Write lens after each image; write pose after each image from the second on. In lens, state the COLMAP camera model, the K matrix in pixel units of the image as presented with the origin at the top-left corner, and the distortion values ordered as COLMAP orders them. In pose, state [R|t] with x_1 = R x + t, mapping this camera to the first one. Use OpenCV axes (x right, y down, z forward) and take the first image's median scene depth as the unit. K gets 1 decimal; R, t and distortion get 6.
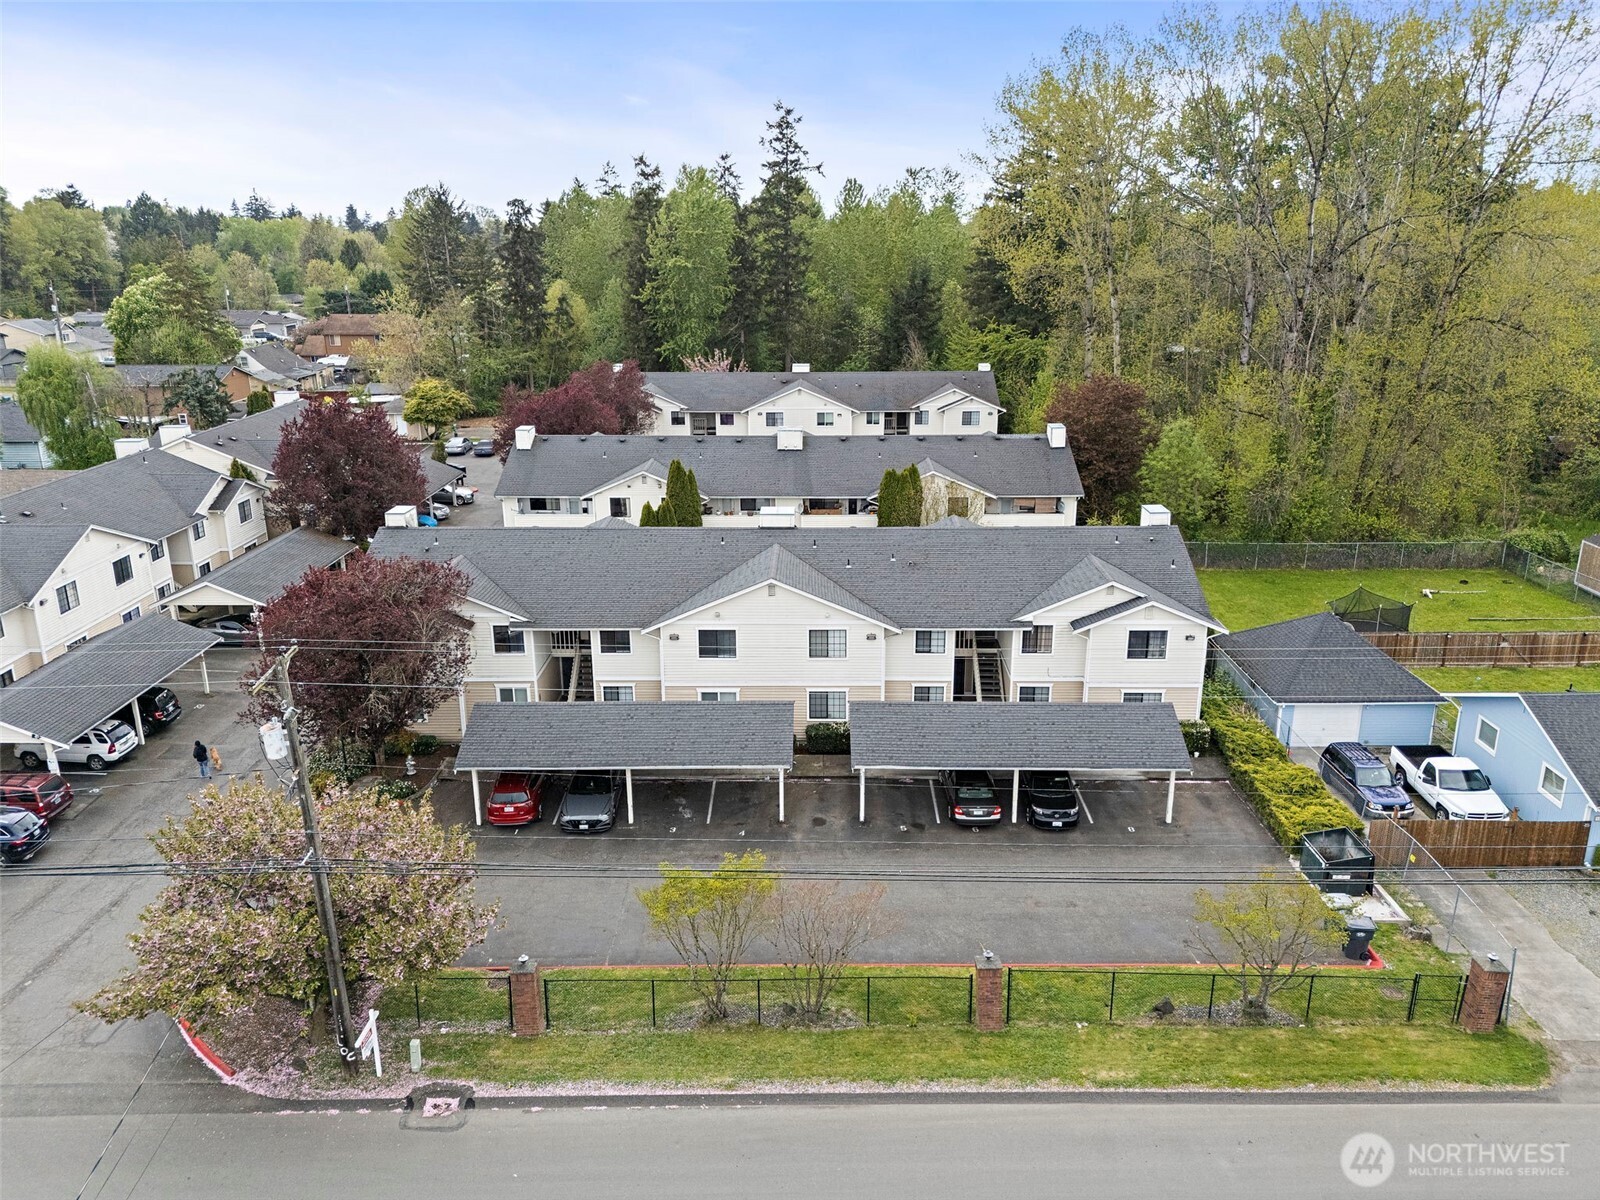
lens RADIAL K [[1206.6, 0, 800.0], [0, 1206.6, 600.0], [0, 0, 1]] dist [0.087712, -0.088632]
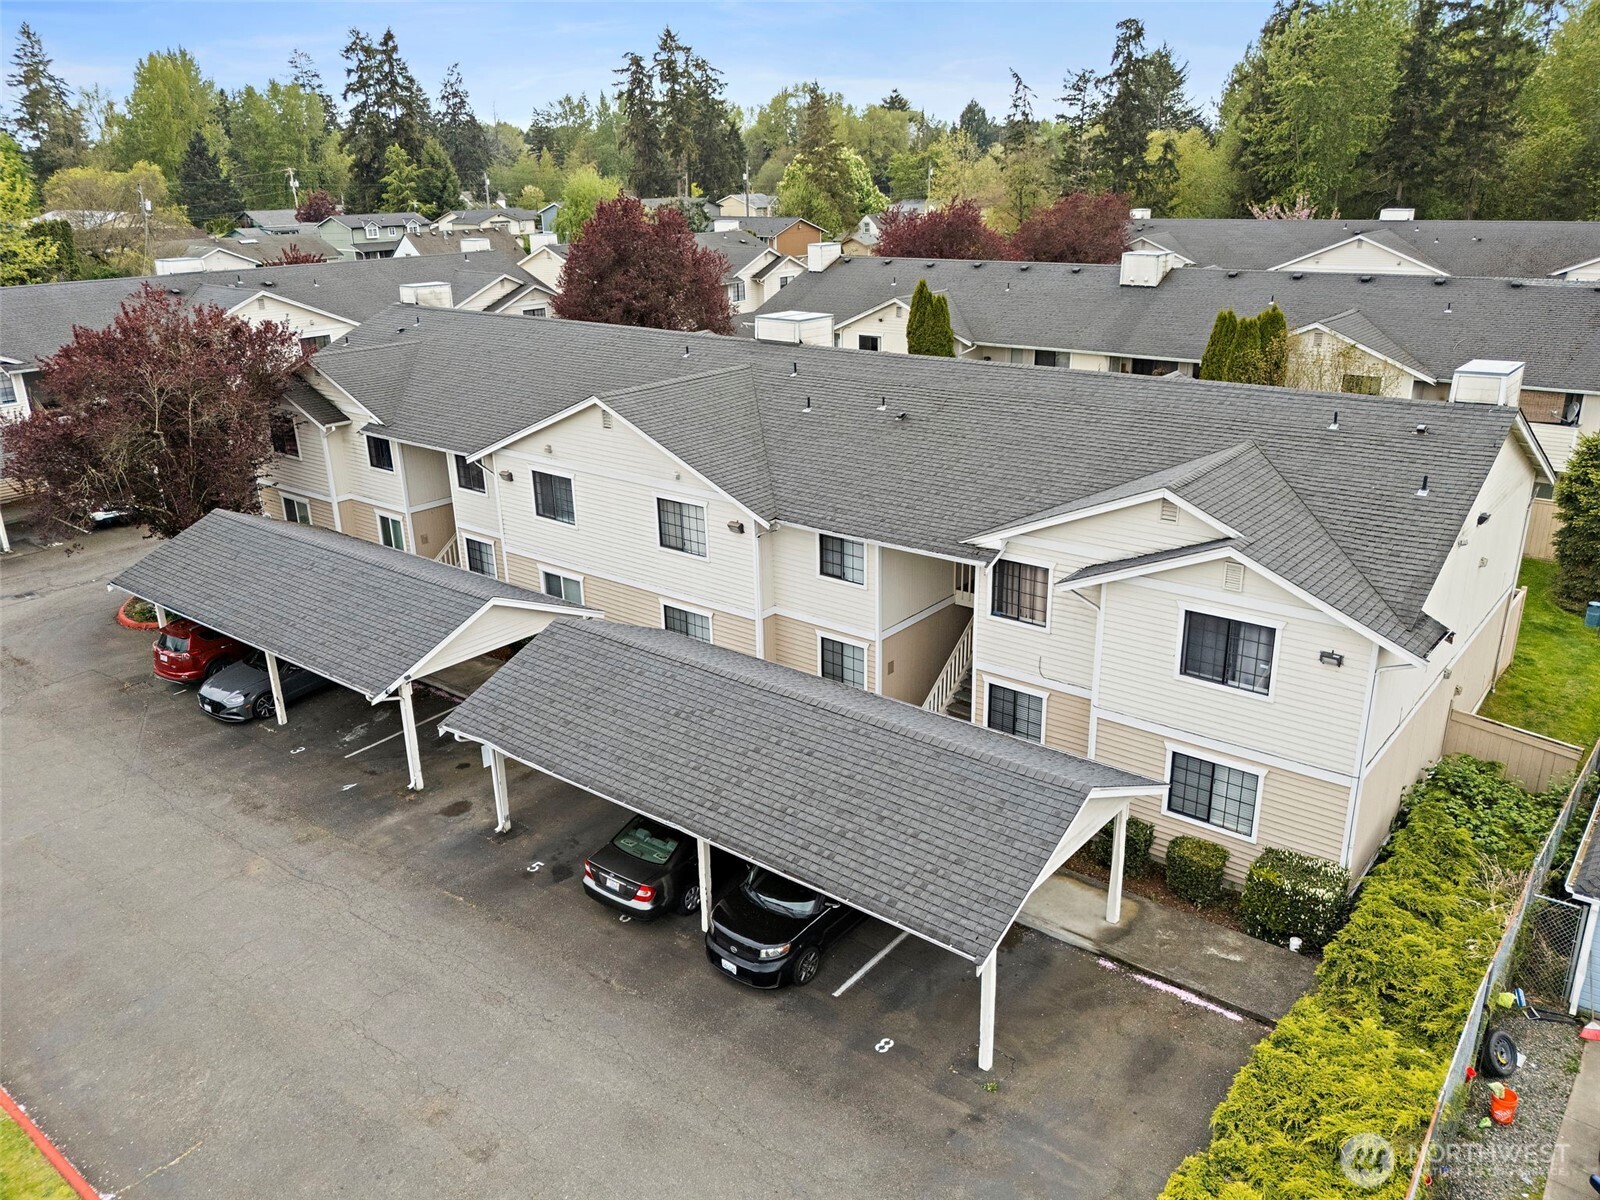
lens RADIAL K [[1206.6, 0, 800.0], [0, 1206.6, 600.0], [0, 0, 1]] dist [0.087712, -0.088632]
pose [[0.786421, 0.201267, -0.583981, 0.405647], [-0.168486, 0.979471, 0.110678, -0.002755], [0.594268, 0.011353, 0.804187, 0.564059]]
